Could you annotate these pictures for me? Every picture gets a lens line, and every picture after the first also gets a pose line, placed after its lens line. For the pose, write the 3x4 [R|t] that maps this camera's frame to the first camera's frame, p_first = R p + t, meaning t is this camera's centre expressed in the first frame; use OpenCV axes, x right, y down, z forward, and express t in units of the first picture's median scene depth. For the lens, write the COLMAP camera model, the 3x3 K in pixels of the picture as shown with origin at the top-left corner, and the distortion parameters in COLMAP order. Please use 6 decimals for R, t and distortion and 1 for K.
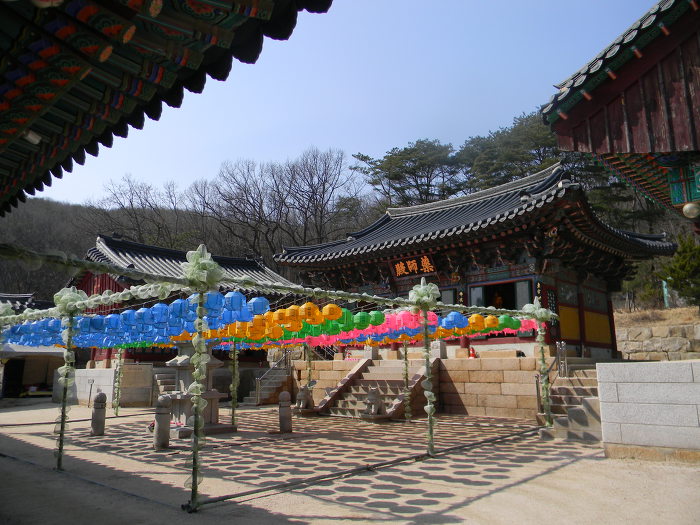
lens RADIAL K [[562.3, 0, 353.0], [0, 562.3, 258.9], [0, 0, 1]] dist [0.020524, -0.056448]
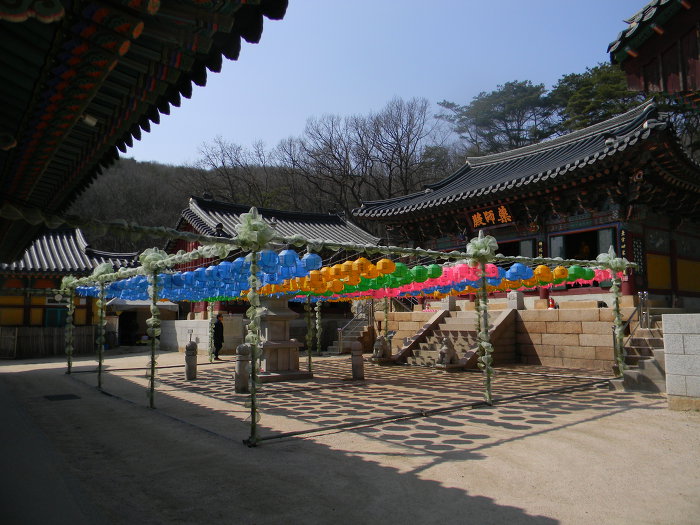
lens RADIAL K [[562.3, 0, 353.0], [0, 562.3, 258.9], [0, 0, 1]] dist [0.020524, -0.056448]
pose [[0.985802, -0.018753, -0.166864, 0.040149], [0.033007, 0.995997, 0.083064, -0.004052], [0.164638, -0.087393, 0.982475, -0.015536]]
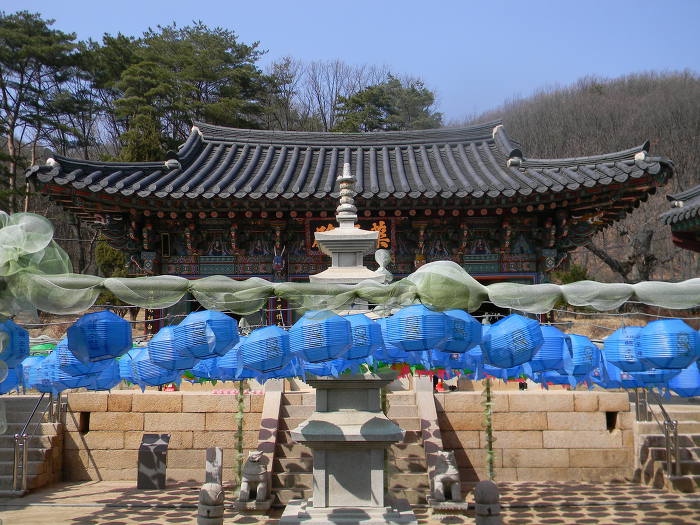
lens RADIAL K [[774.6, 0, 350.0], [0, 774.6, 262.5], [0, 0, 1]] dist [0.009144, -0.014670]
pose [[0.719311, 0.110570, 0.685833, -0.543351], [-0.133652, 0.990835, -0.019566, 0.070296], [-0.681710, -0.077589, 0.727496, 0.493649]]
